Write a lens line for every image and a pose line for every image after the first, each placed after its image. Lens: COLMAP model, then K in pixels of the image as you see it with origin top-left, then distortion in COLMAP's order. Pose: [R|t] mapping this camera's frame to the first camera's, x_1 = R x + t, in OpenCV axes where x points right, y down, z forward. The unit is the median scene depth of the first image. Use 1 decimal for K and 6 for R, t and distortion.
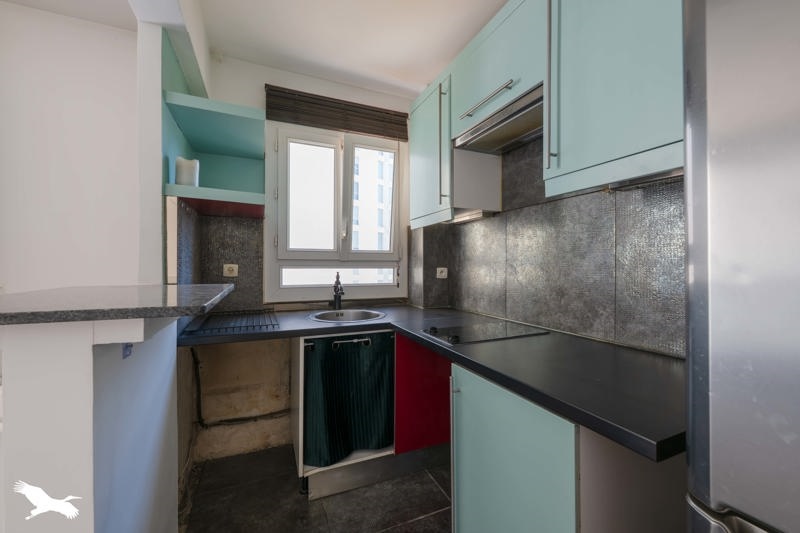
lens RADIAL K [[321.8, 0, 400.0], [0, 321.8, 266.5], [0, 0, 1]] dist [-0.000988, -0.000115]
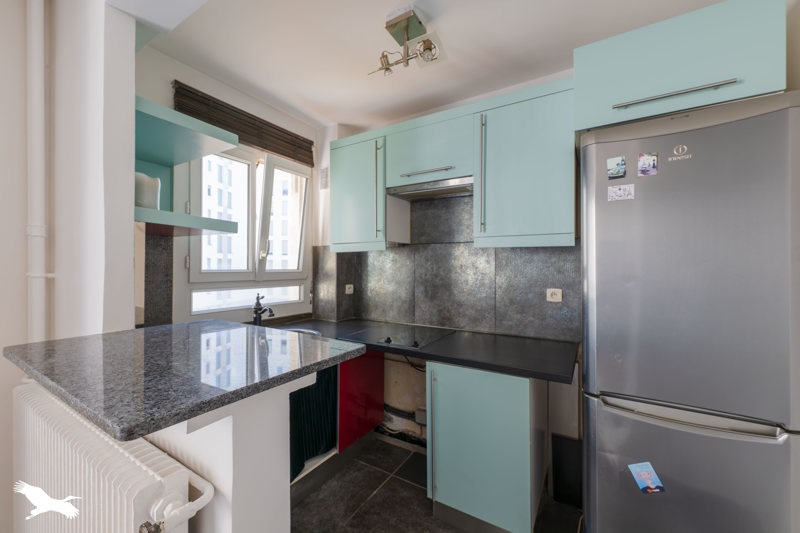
lens RADIAL K [[318.9, 0, 400.0], [0, 318.9, 266.5], [0, 0, 1]] dist [0.002436, -0.000097]
pose [[0.815899, -0.001015, 0.578193, -0.422873], [0.001478, 0.999999, -0.000330, -0.067358], [-0.578192, 0.001124, 0.815900, -0.045249]]
